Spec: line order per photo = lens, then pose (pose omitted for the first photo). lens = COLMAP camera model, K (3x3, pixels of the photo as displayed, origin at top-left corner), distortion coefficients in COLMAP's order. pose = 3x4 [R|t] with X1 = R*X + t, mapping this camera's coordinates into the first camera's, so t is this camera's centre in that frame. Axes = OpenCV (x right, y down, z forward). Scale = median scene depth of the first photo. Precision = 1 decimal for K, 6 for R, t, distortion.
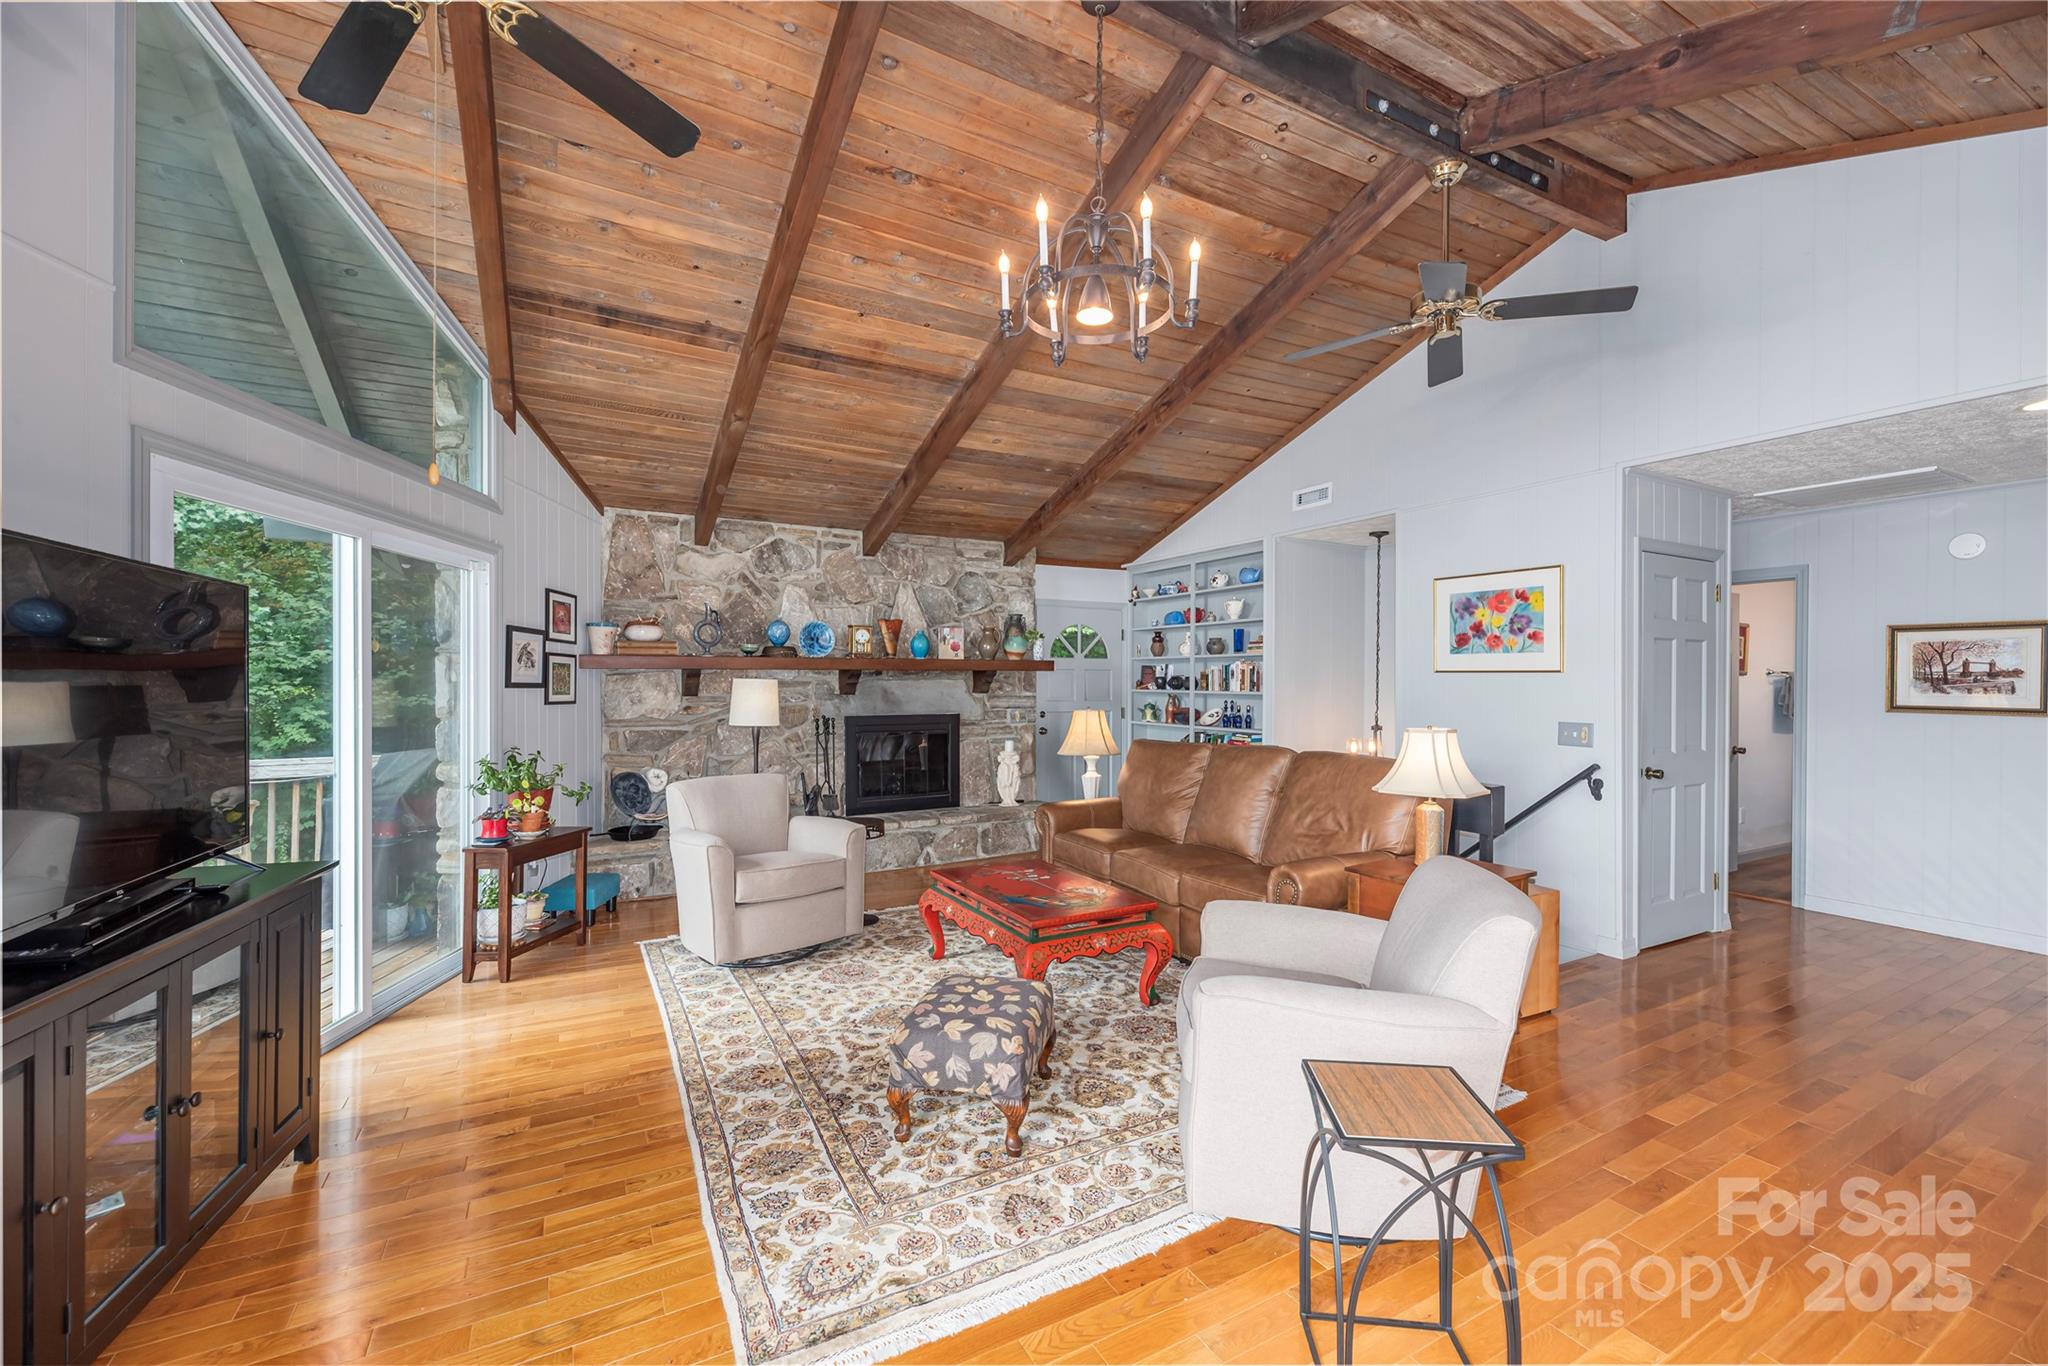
lens RADIAL K [[825.9, 0, 1012.7], [0, 825.9, 681.4], [0, 0, 1]] dist [-0.000347, -0.000122]
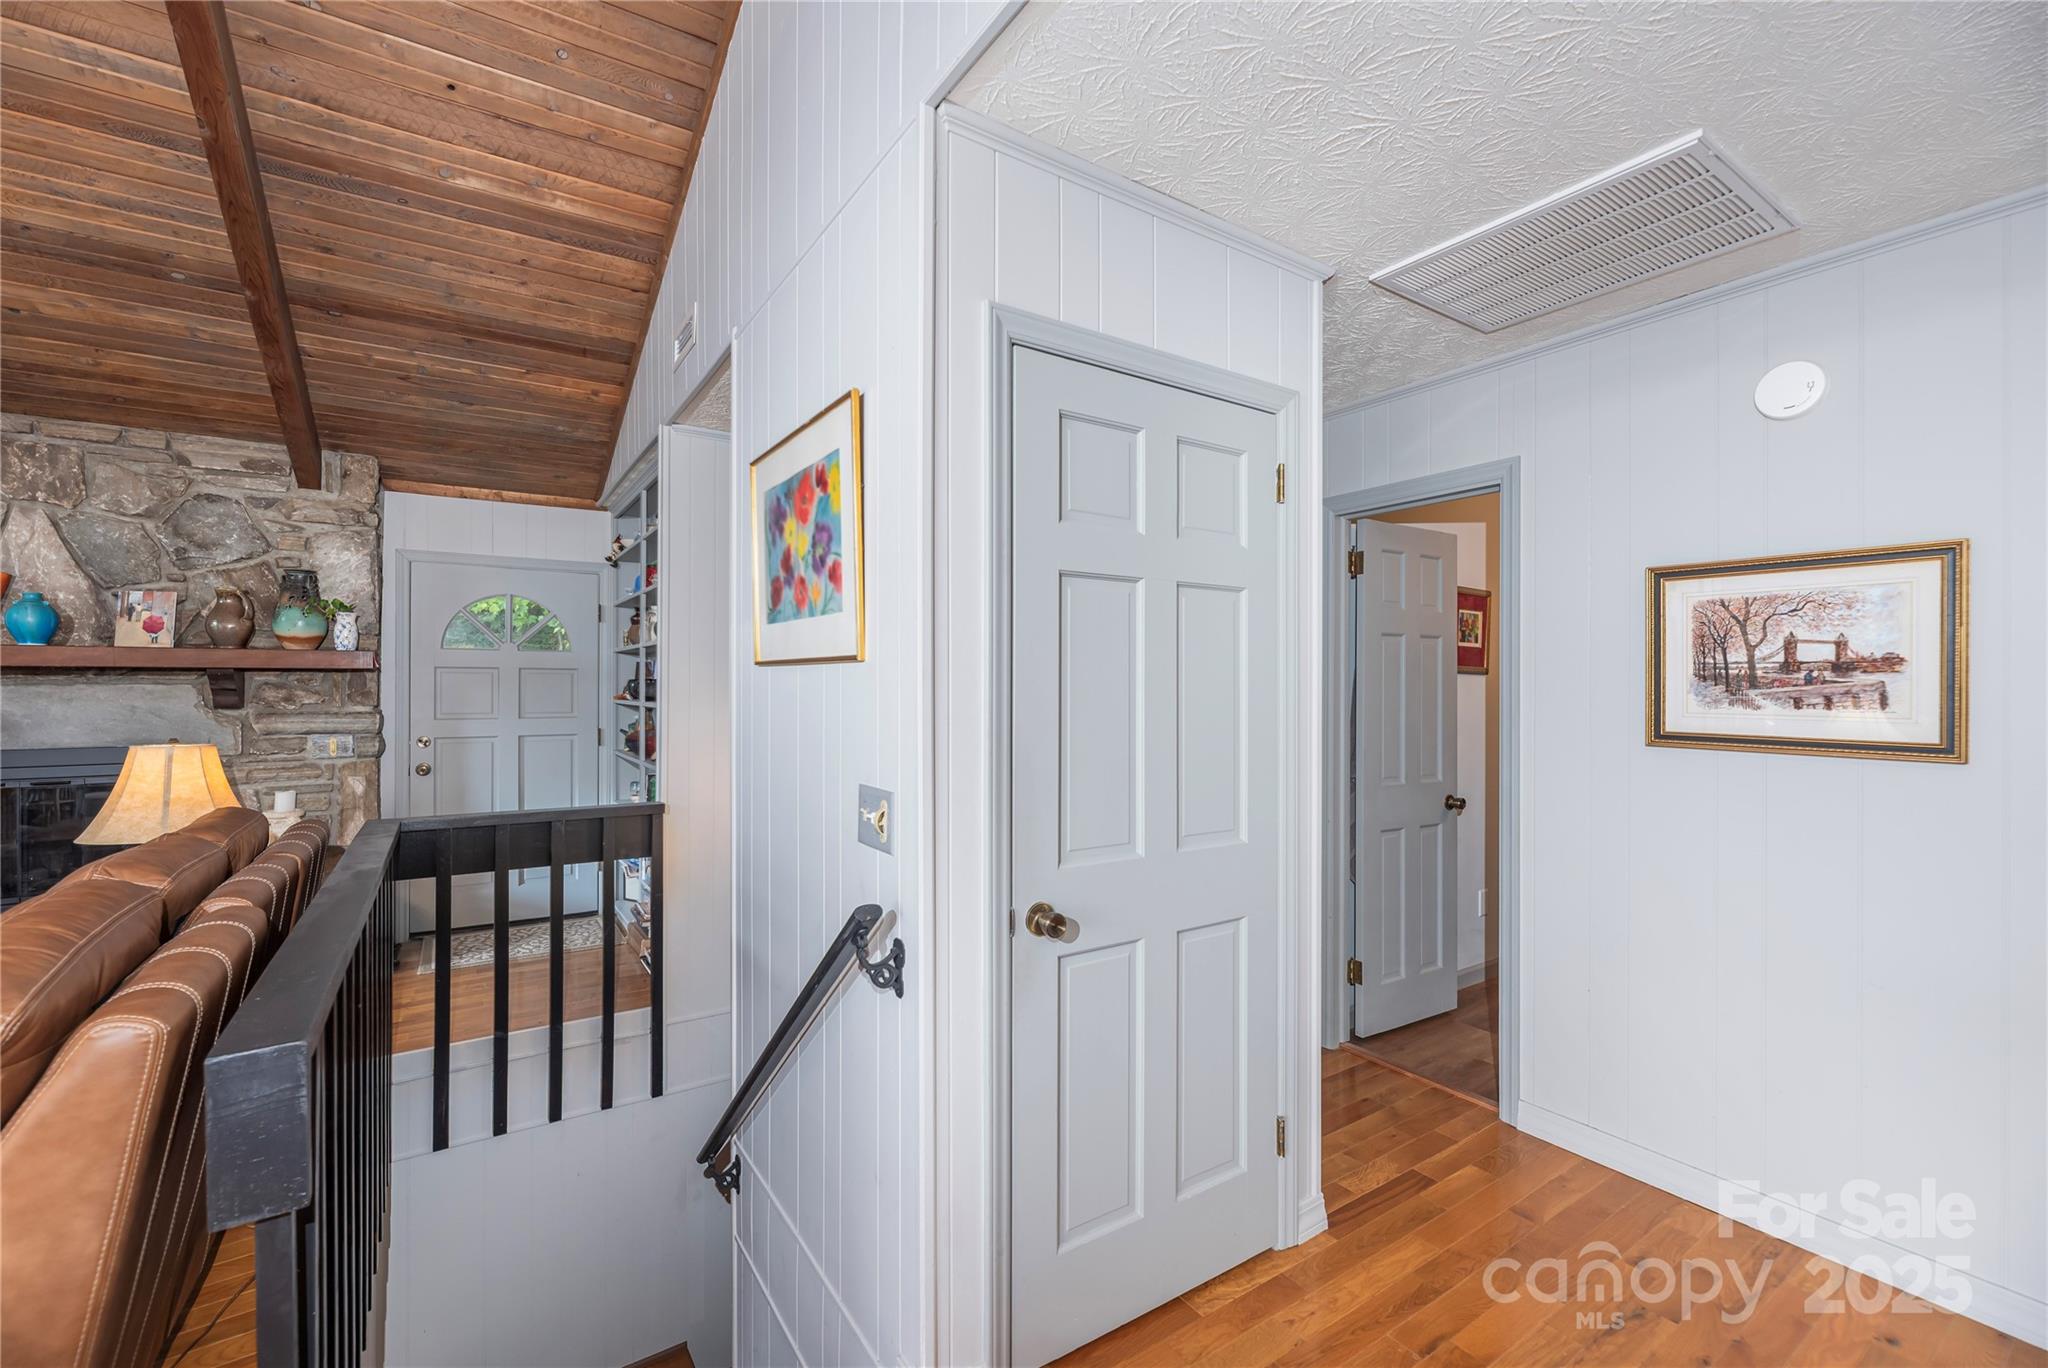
lens RADIAL K [[857.7, 0, 1013.6], [0, 857.7, 679.0], [0, 0, 1]] dist [-0.000137, 0.000432]
pose [[0.995949, -0.000462, 0.089923, 0.527035], [0.001588, 0.999921, -0.012449, 0.002844], [-0.089910, 0.012541, 0.995871, 0.435614]]
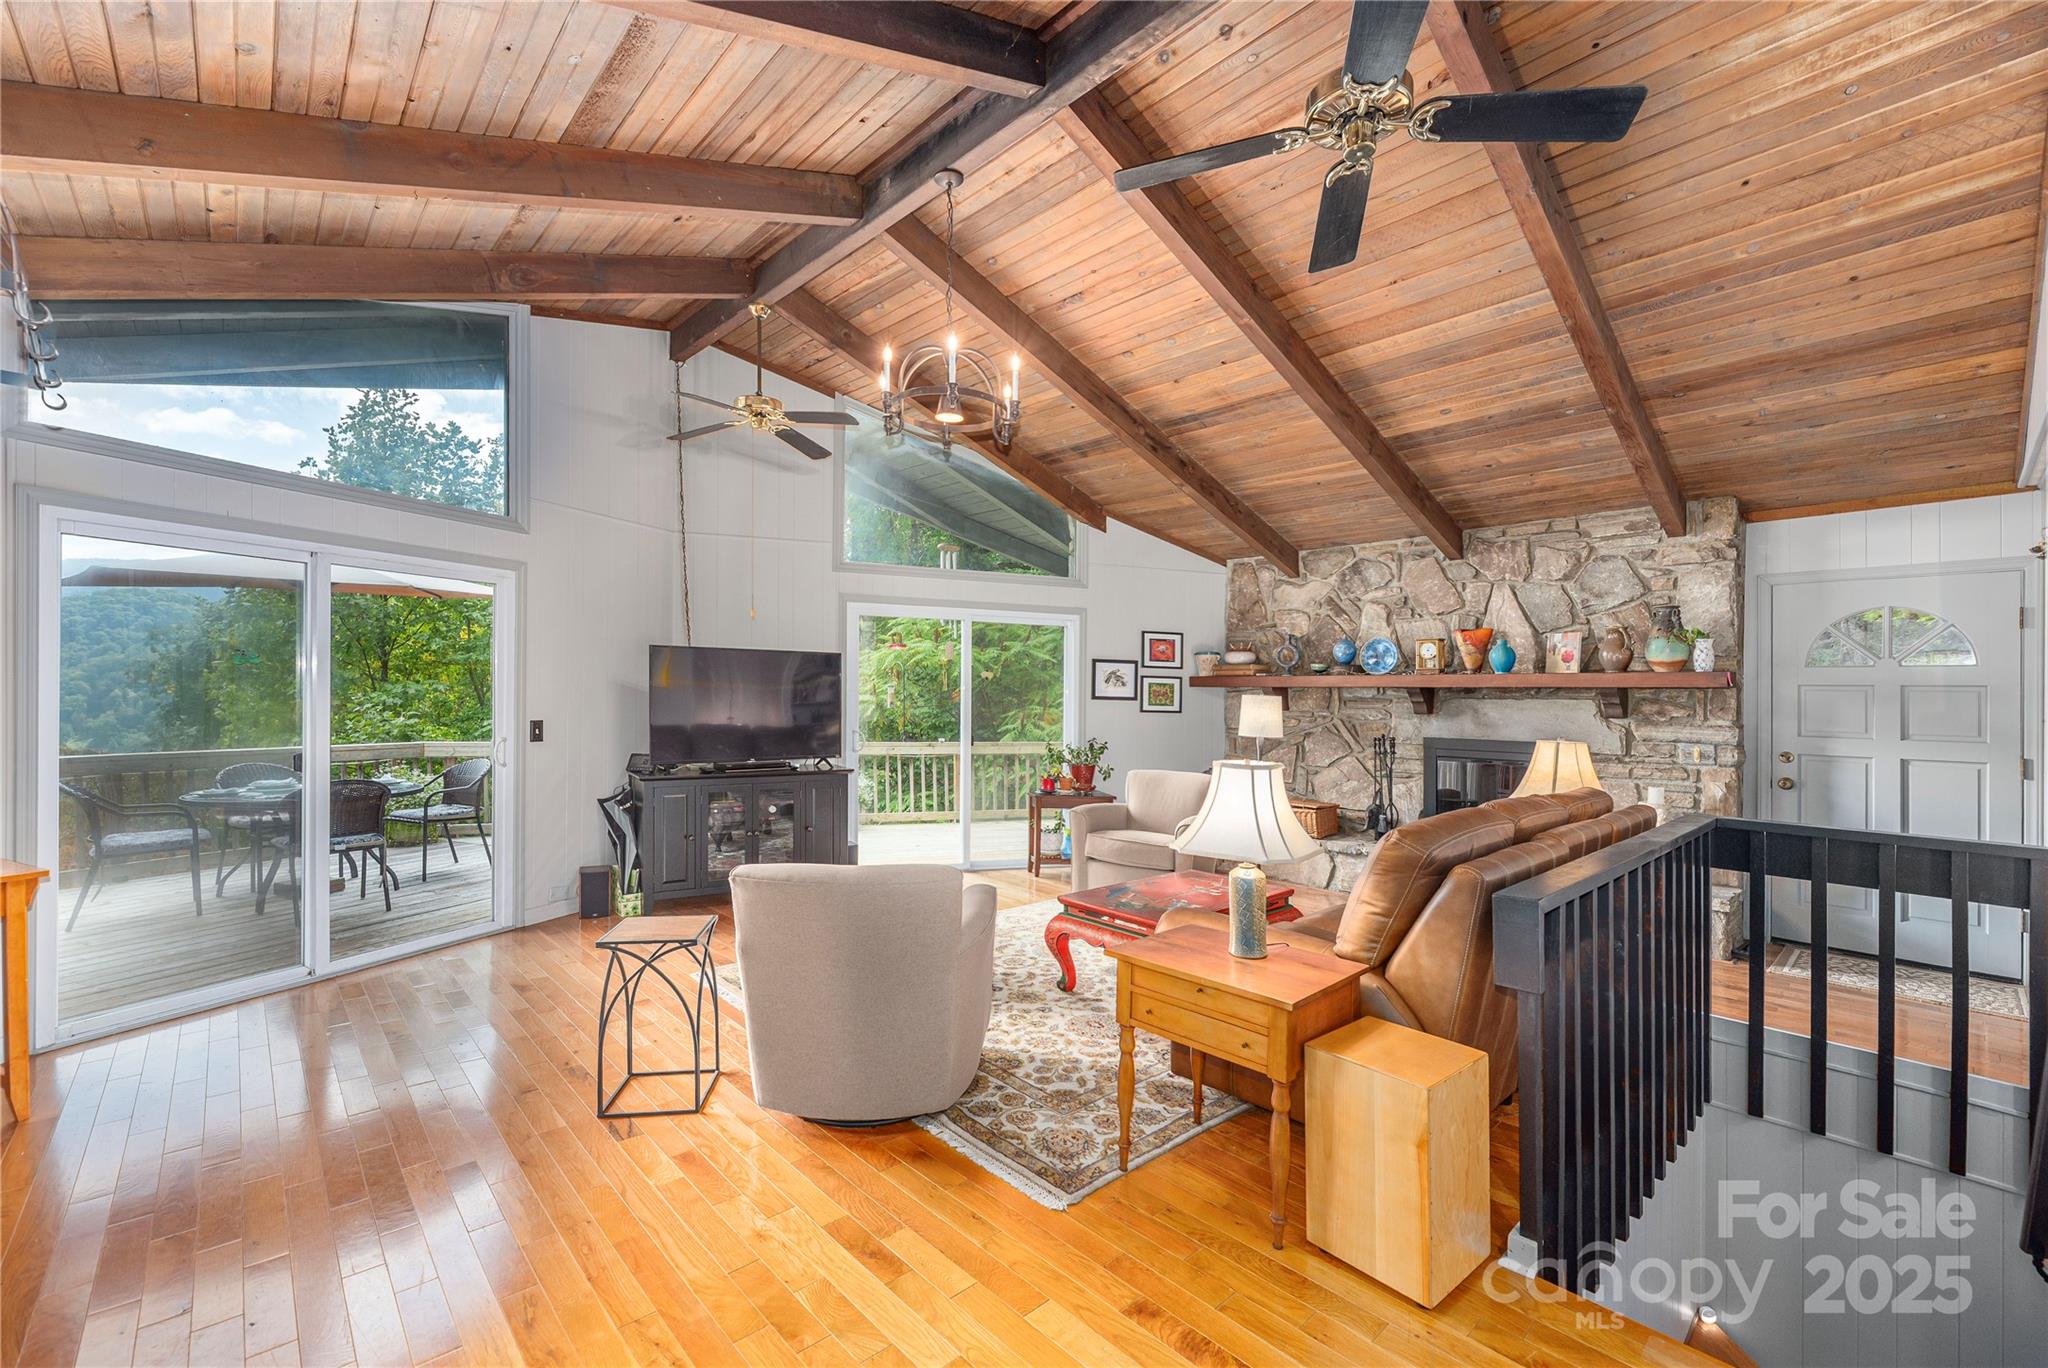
lens RADIAL K [[851.1, 0, 1015.9], [0, 851.1, 691.6], [0, 0, 1]] dist [-0.000109, 0.000087]
pose [[0.244590, -0.001994, -0.969625, 0.669879], [-0.015519, 0.999862, -0.005971, 0.003893], [0.969502, 0.016508, 0.244525, 0.354322]]
